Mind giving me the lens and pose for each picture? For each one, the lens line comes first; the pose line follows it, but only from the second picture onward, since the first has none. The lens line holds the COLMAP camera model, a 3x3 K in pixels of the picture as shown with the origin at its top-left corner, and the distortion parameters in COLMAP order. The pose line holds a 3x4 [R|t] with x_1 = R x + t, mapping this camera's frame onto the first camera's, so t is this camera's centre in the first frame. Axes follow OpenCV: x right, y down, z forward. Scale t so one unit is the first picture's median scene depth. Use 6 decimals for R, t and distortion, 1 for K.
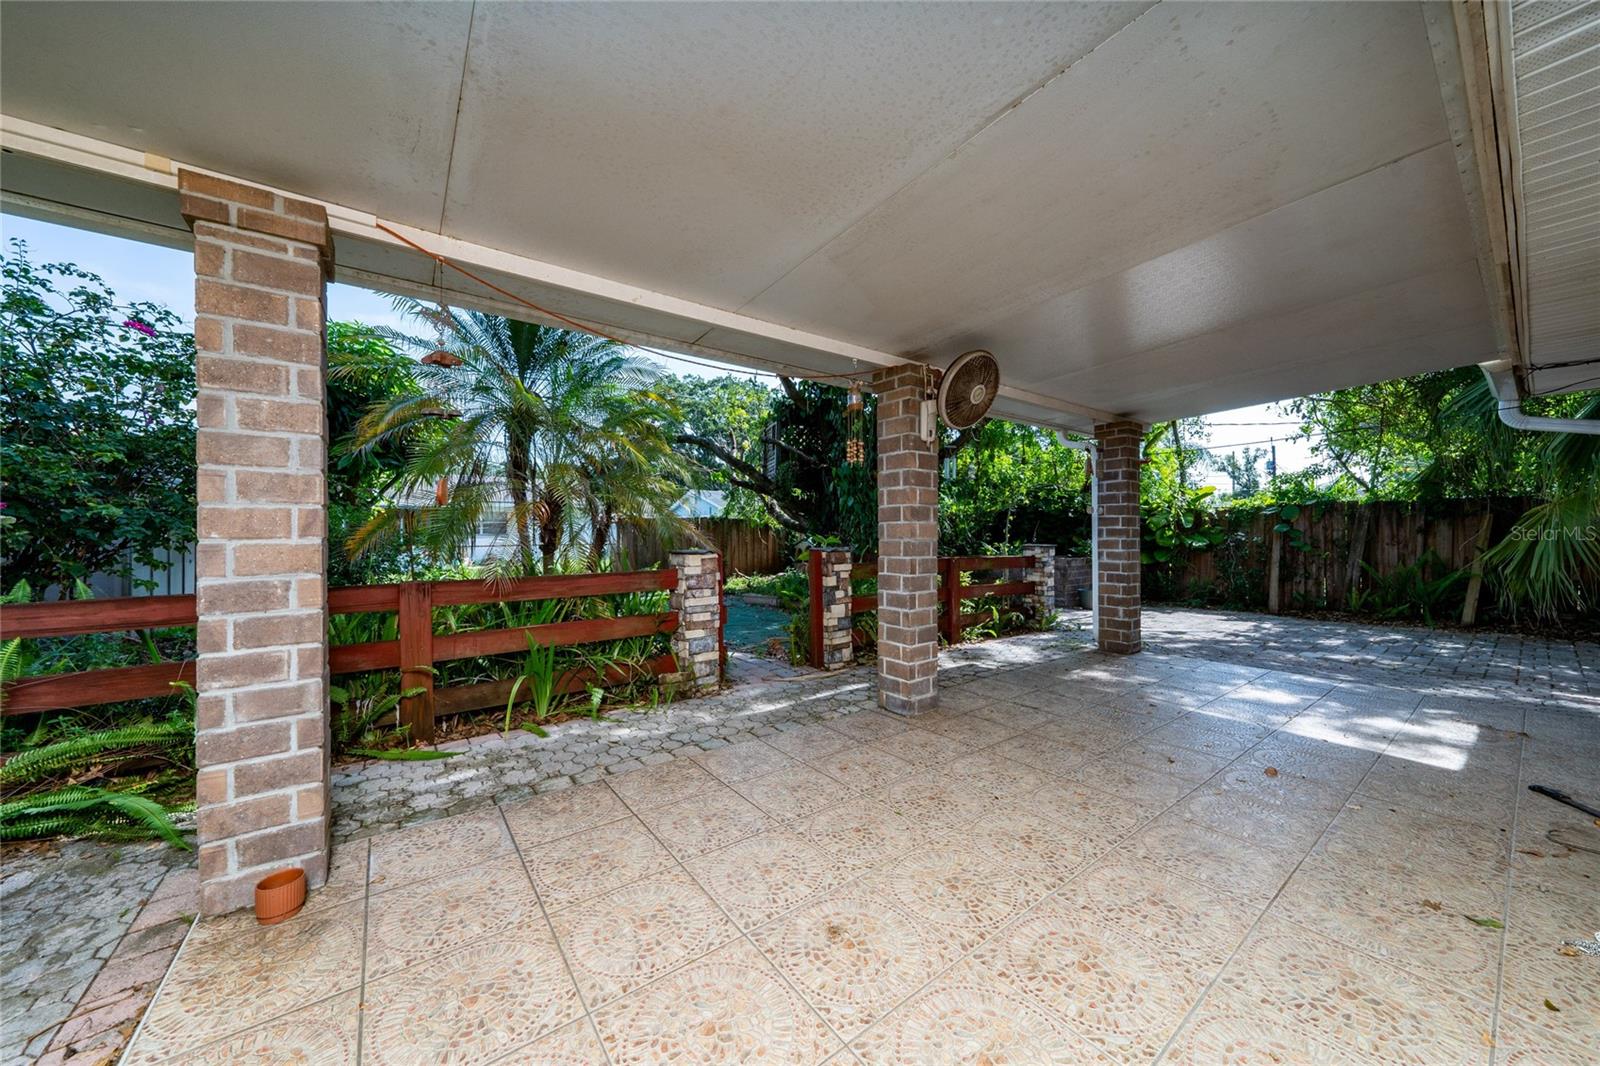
lens RADIAL K [[555.3, 0, 797.9], [0, 555.3, 532.3], [0, 0, 1]] dist [-0.001838, -0.000063]
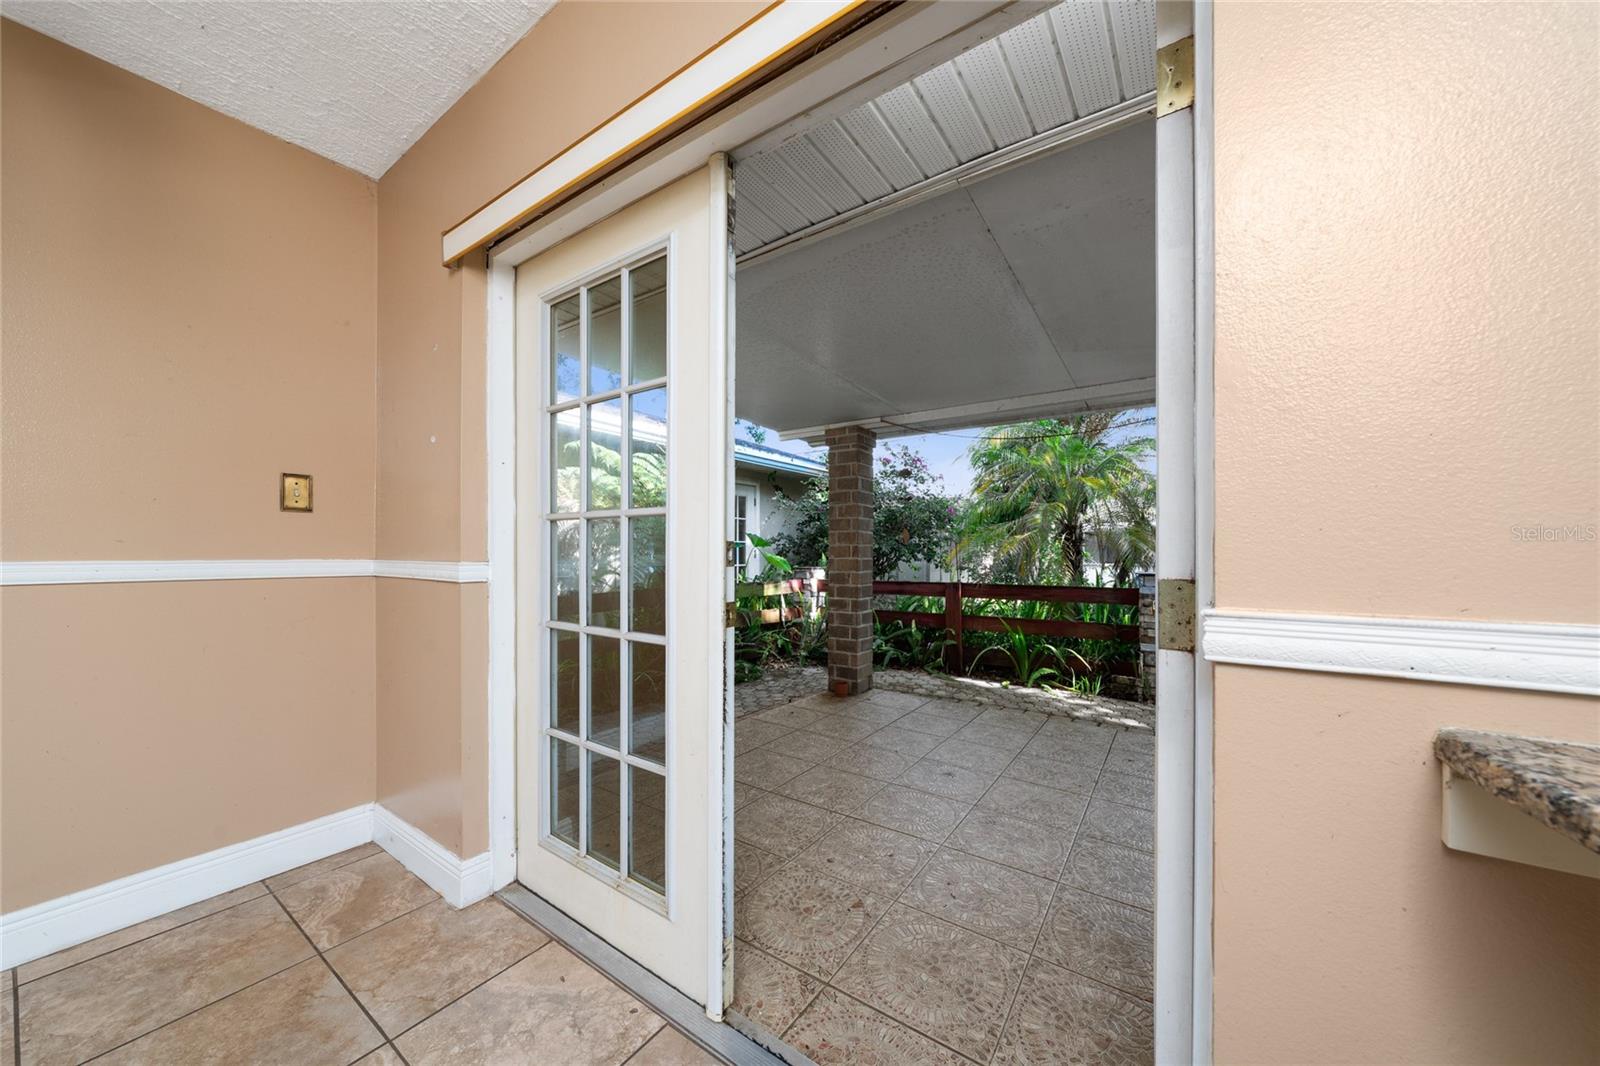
lens RADIAL K [[555.3, 0, 798.3], [0, 555.3, 544.7], [0, 0, 1]] dist [-0.001838, -0.000063]
pose [[0.318784, -0.005065, -0.947814, 1.154704], [-0.001057, 0.999983, -0.005699, -0.027834], [0.947827, 0.002818, 0.318774, -0.052459]]
